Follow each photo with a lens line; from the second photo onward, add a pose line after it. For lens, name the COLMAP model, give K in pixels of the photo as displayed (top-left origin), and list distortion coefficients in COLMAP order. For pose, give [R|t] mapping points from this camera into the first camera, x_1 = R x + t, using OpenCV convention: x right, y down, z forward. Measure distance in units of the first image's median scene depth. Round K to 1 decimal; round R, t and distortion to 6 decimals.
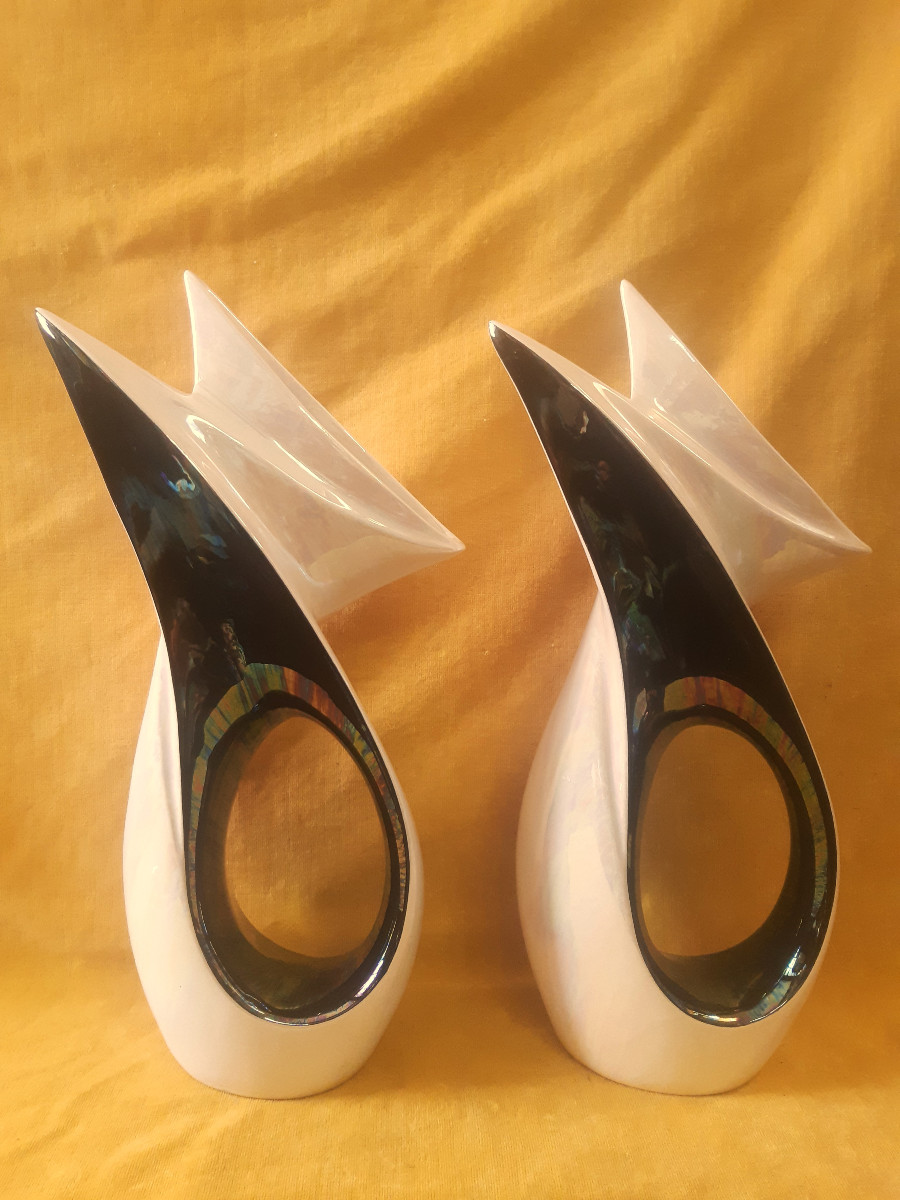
lens RADIAL K [[939.6, 0, 459.5], [0, 939.6, 605.0], [0, 0, 1]] dist [0.009711, -0.063338]
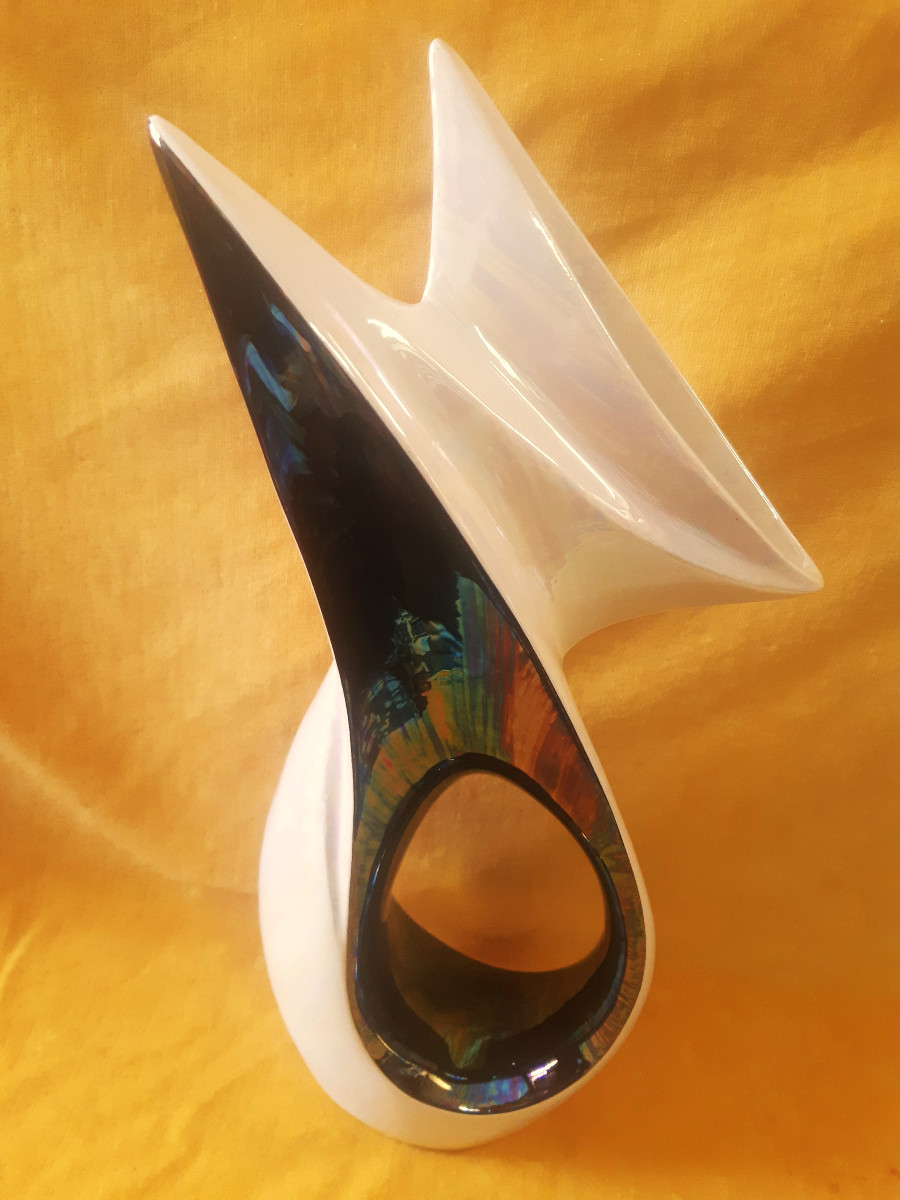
lens RADIAL K [[939.6, 0, 445.3], [0, 939.6, 592.2], [0, 0, 1]] dist [0.009711, -0.063338]
pose [[0.985259, 0.156182, -0.069805, -0.173693], [-0.116591, 0.911643, 0.394099, -0.242018], [0.125188, -0.380151, 0.916413, 0.364307]]
